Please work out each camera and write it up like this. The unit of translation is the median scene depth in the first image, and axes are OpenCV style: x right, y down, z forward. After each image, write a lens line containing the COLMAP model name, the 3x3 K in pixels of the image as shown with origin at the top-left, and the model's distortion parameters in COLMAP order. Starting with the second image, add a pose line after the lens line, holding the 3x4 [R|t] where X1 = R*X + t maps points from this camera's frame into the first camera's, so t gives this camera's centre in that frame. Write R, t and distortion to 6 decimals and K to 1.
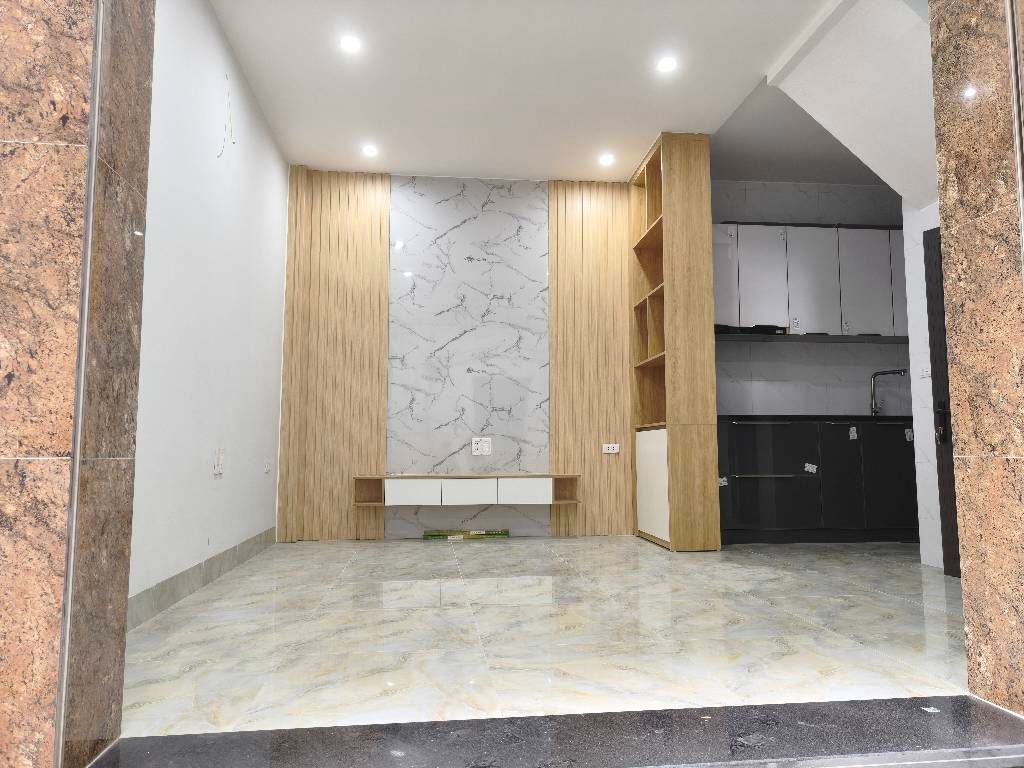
lens RADIAL K [[712.3, 0, 524.1], [0, 712.3, 385.9], [0, 0, 1]] dist [0.026335, -0.017166]
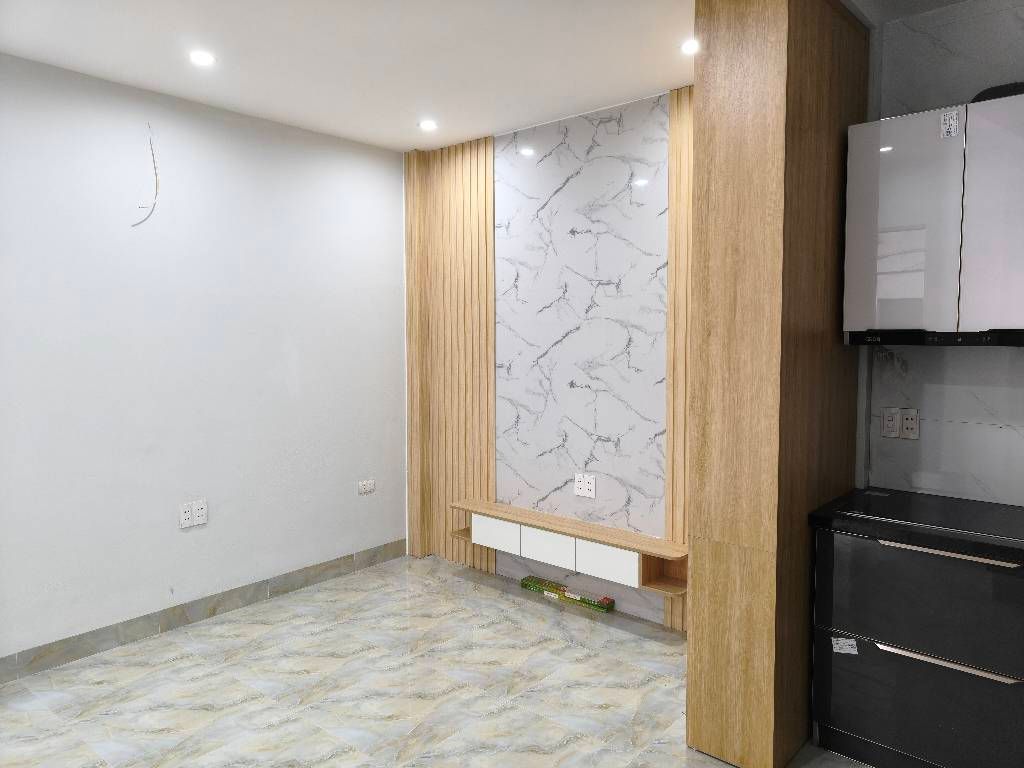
lens RADIAL K [[712.3, 0, 520.3], [0, 712.3, 384.2], [0, 0, 1]] dist [0.026335, -0.017166]
pose [[0.680330, 0.053090, -0.730980, 0.455782], [0.066178, 0.988849, 0.133410, -0.131588], [0.729912, -0.139138, 0.669230, 0.469049]]
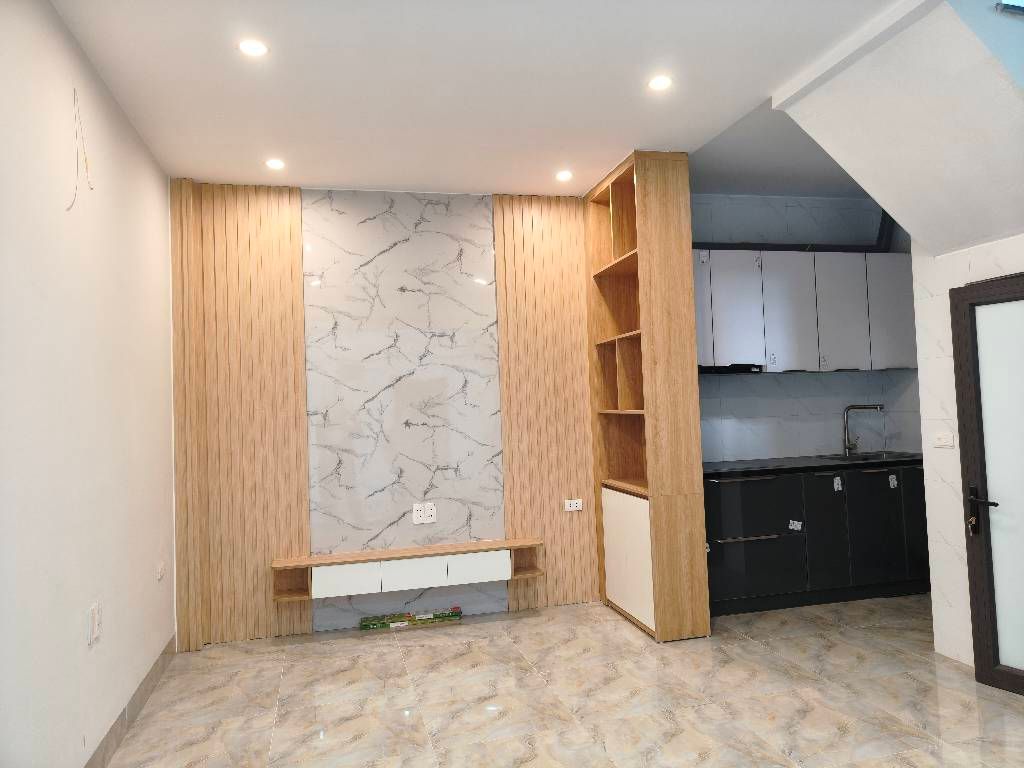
lens RADIAL K [[712.3, 0, 524.5], [0, 712.3, 381.5], [0, 0, 1]] dist [0.026335, -0.017166]
pose [[0.989902, -0.030993, 0.138321, -0.056477], [0.023368, 0.998134, 0.056413, -0.120672], [-0.139812, -0.052612, 0.988779, 0.152277]]
